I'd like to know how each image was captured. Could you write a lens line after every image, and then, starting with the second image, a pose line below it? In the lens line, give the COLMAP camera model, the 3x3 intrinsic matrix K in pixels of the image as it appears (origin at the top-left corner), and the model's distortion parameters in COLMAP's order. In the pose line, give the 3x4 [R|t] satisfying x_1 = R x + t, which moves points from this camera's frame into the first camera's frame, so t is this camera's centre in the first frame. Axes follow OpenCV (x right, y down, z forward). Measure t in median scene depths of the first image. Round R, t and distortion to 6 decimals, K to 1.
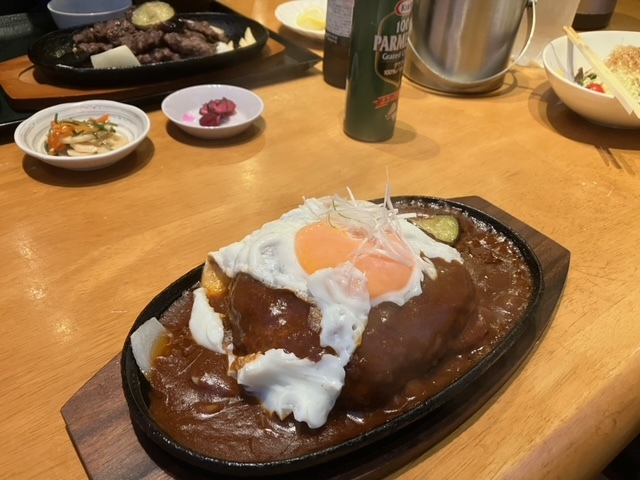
lens RADIAL K [[531.9, 0, 317.7], [0, 531.9, 239.2], [0, 0, 1]] dist [0.015146, -0.026378]
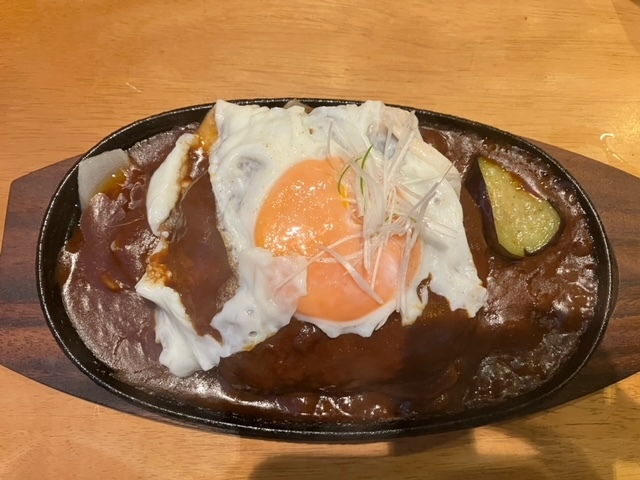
lens RADIAL K [[531.9, 0, 316.0], [0, 531.9, 234.3], [0, 0, 1]] dist [0.015146, -0.026378]
pose [[0.787069, 0.603005, -0.130029, 0.112256], [-0.403934, 0.663119, 0.630167, -0.347116], [0.466219, -0.443462, 0.765494, 0.338017]]
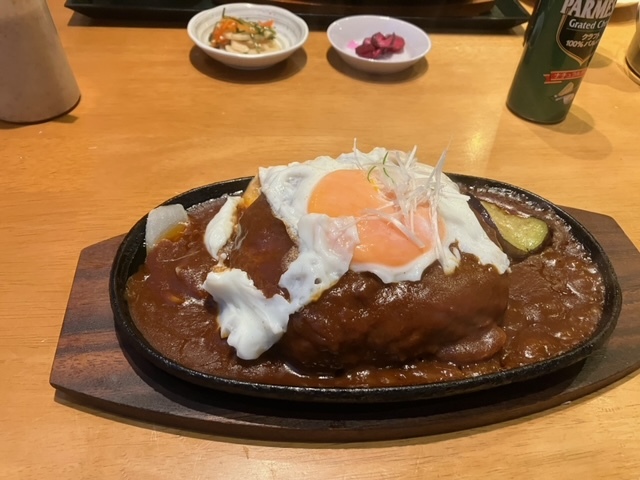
lens RADIAL K [[531.9, 0, 314.5], [0, 531.9, 238.1], [0, 0, 1]] dist [0.015146, -0.026378]
pose [[0.860588, 0.360715, -0.359545, 0.258601], [-0.329299, 0.932637, 0.147479, -0.027664], [0.388523, -0.008521, 0.921400, 0.101057]]
